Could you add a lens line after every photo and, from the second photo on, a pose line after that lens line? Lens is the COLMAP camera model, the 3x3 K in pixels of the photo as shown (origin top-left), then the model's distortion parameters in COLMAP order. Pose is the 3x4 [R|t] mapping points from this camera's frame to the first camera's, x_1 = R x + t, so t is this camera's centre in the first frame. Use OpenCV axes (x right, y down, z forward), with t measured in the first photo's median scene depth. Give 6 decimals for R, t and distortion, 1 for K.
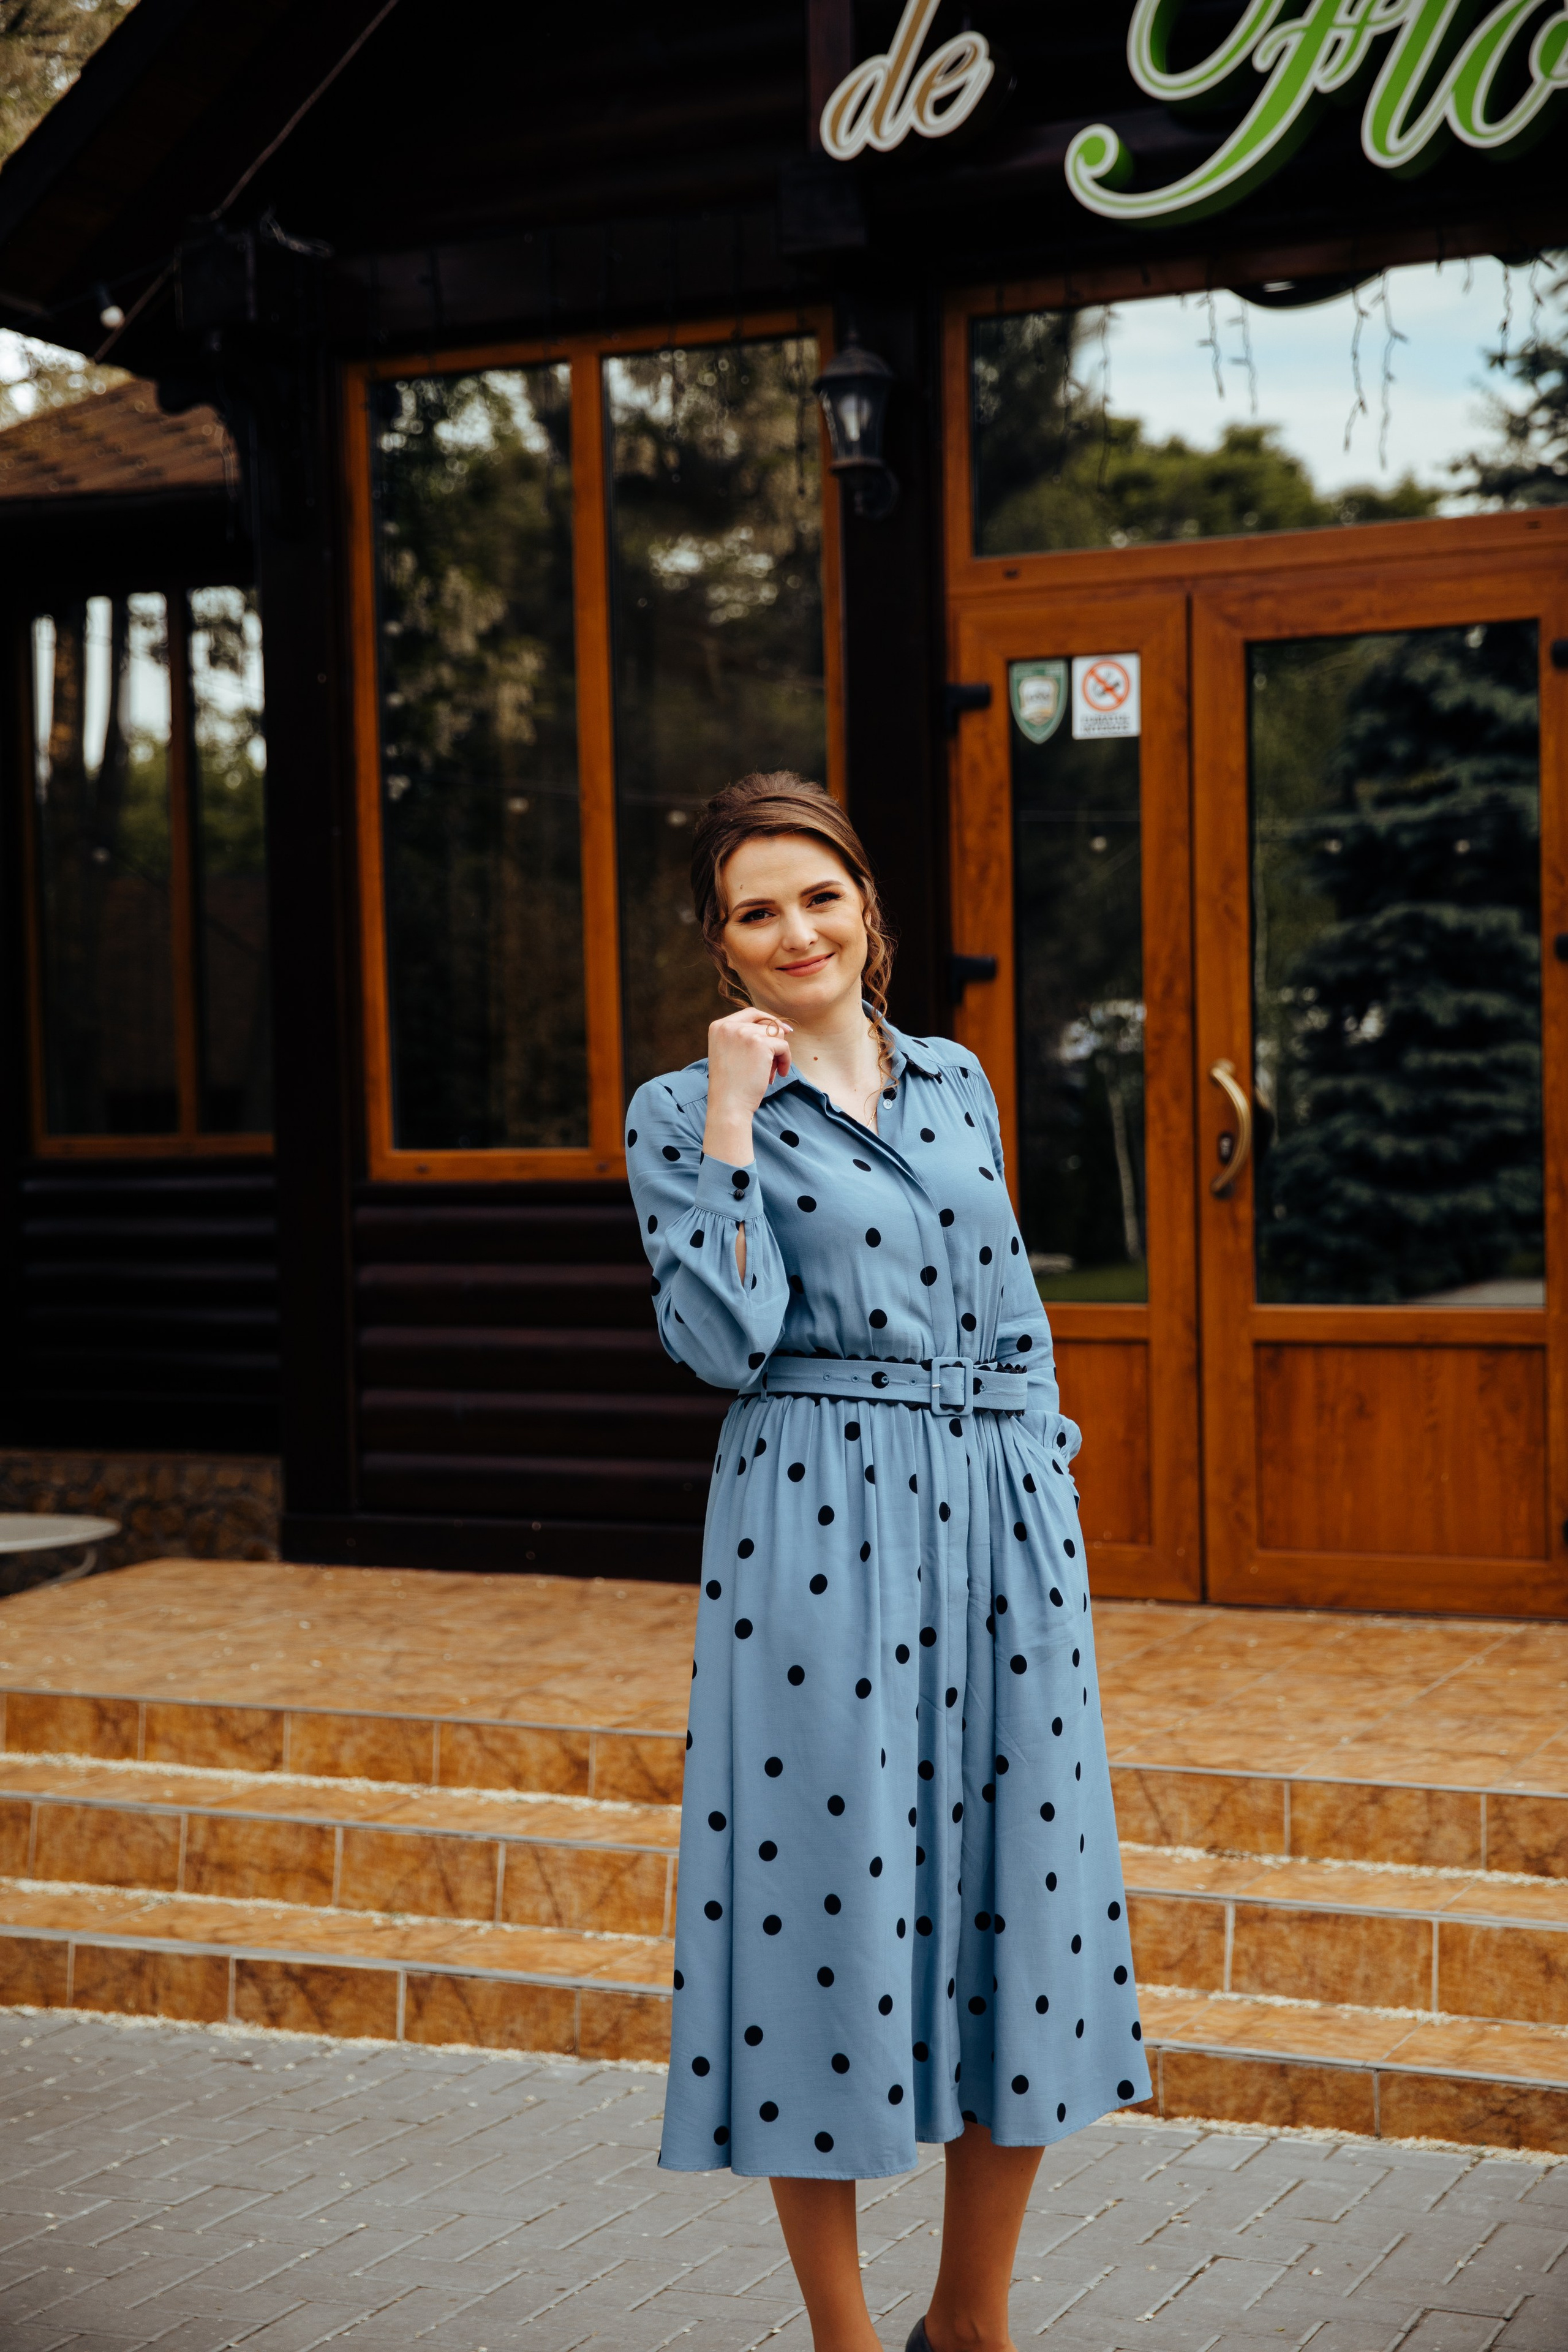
lens RADIAL K [[3700.6, 0, 751.4], [0, 3700.6, 1187.6], [0, 0, 1]] dist [0.172862, 0.049579]
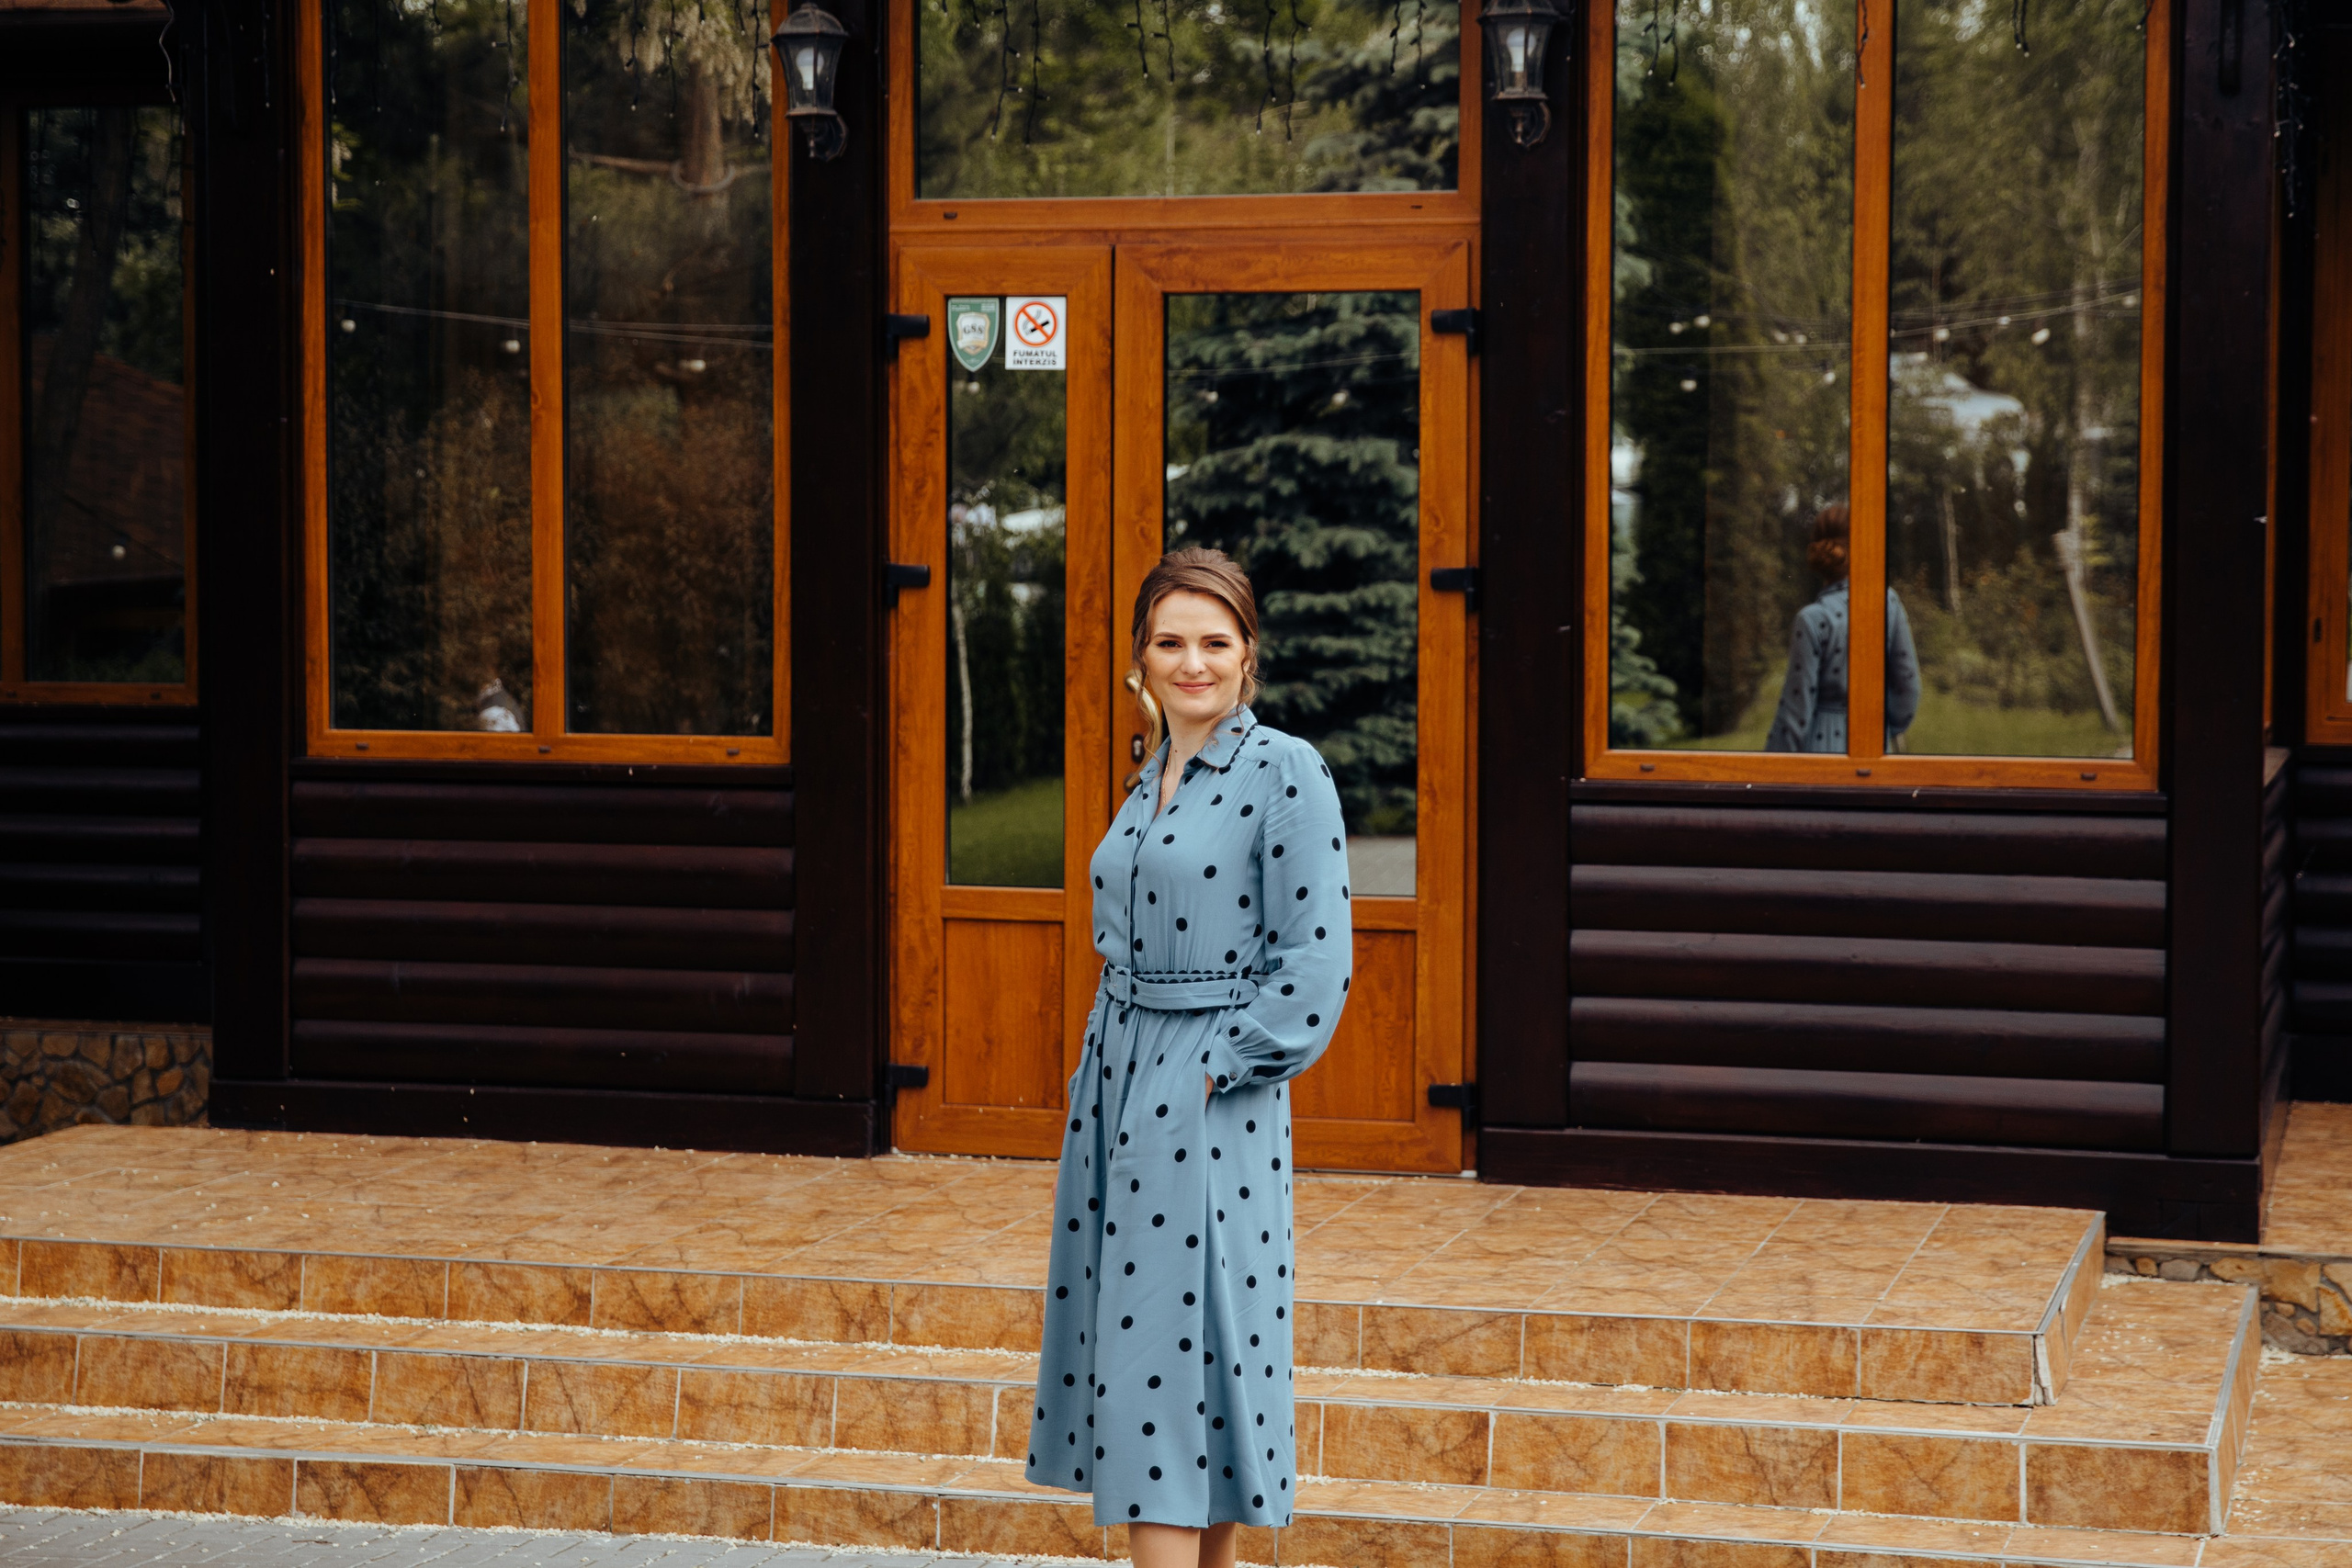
lens RADIAL K [[3756.6, 0, 1176.0], [0, 3756.6, 784.0], [0, 0, 1]] dist [0.223045, 0.192356]
pose [[0.989064, 0.017949, 0.146388, -0.039699], [-0.019178, 0.999792, 0.006989, -0.013510], [-0.146232, -0.009720, 0.989203, -0.174350]]
